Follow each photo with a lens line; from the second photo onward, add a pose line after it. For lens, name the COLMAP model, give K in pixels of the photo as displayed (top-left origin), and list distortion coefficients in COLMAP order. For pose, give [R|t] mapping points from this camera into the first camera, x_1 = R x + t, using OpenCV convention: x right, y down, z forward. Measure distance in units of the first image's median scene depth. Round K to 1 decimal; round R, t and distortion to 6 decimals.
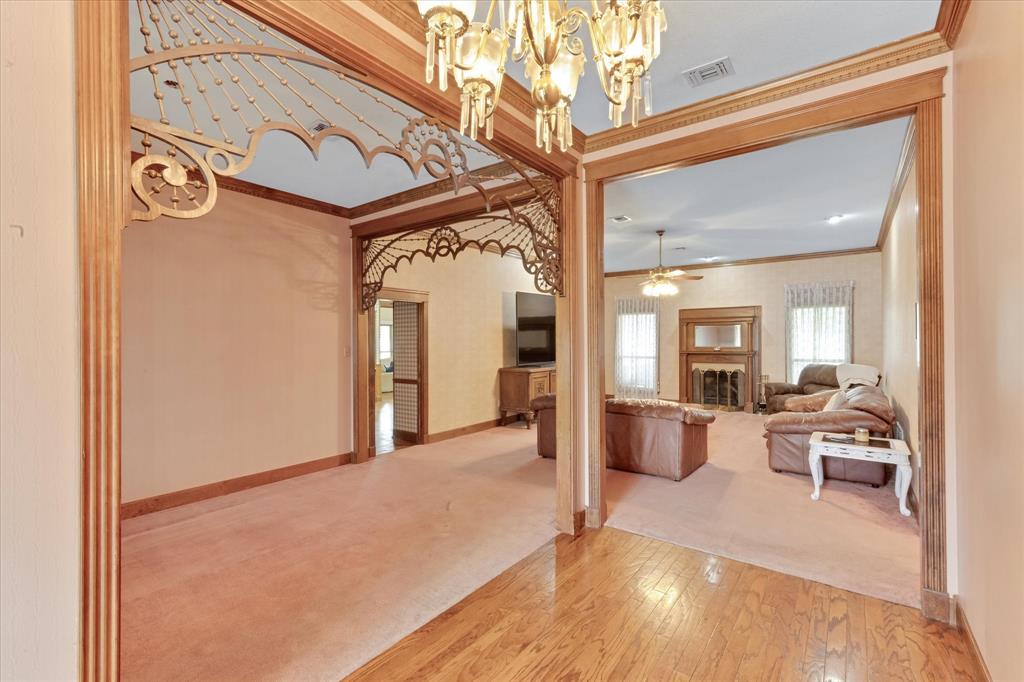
lens RADIAL K [[455.2, 0, 514.8], [0, 455.2, 340.1], [0, 0, 1]] dist [0.004725, 0.000637]
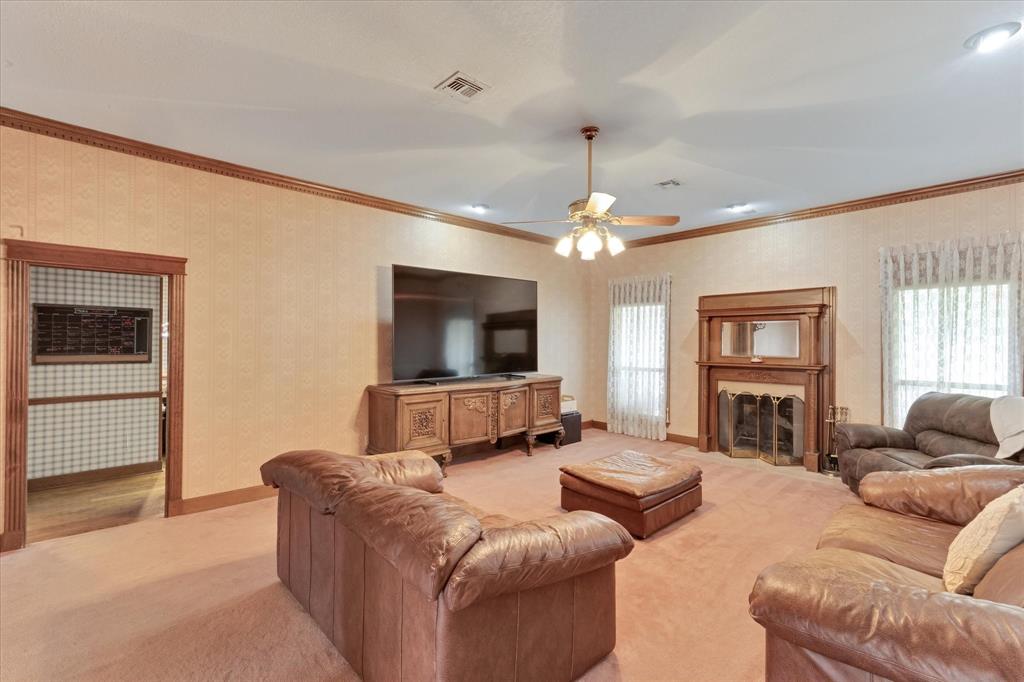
lens RADIAL K [[455.2, 0, 509.2], [0, 455.2, 340.1], [0, 0, 1]] dist [0.004725, 0.000637]
pose [[0.983188, 0.010117, -0.182315, 0.245523], [-0.010986, 0.999933, -0.003761, -0.000777], [0.182265, 0.005701, 0.983233, 0.363080]]
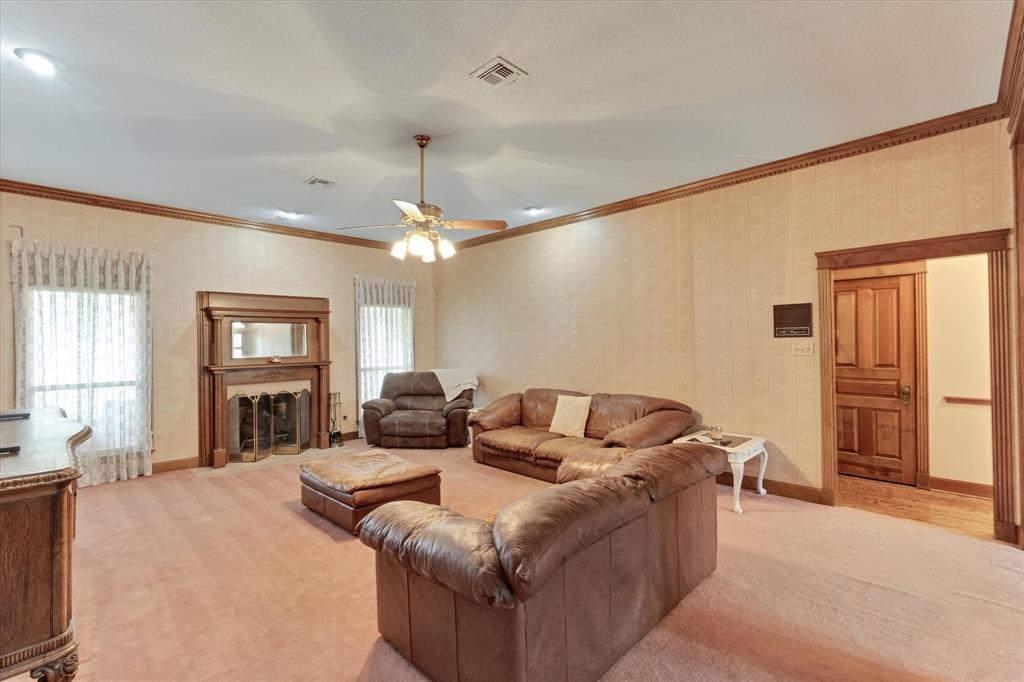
lens RADIAL K [[455.2, 0, 512.0], [0, 455.2, 343.5], [0, 0, 1]] dist [0.004725, 0.000637]
pose [[0.146423, 0.001698, 0.989221, -0.146225], [0.014518, 0.999887, -0.003865, 0.003837], [-0.989116, 0.014928, 0.146382, 0.617907]]
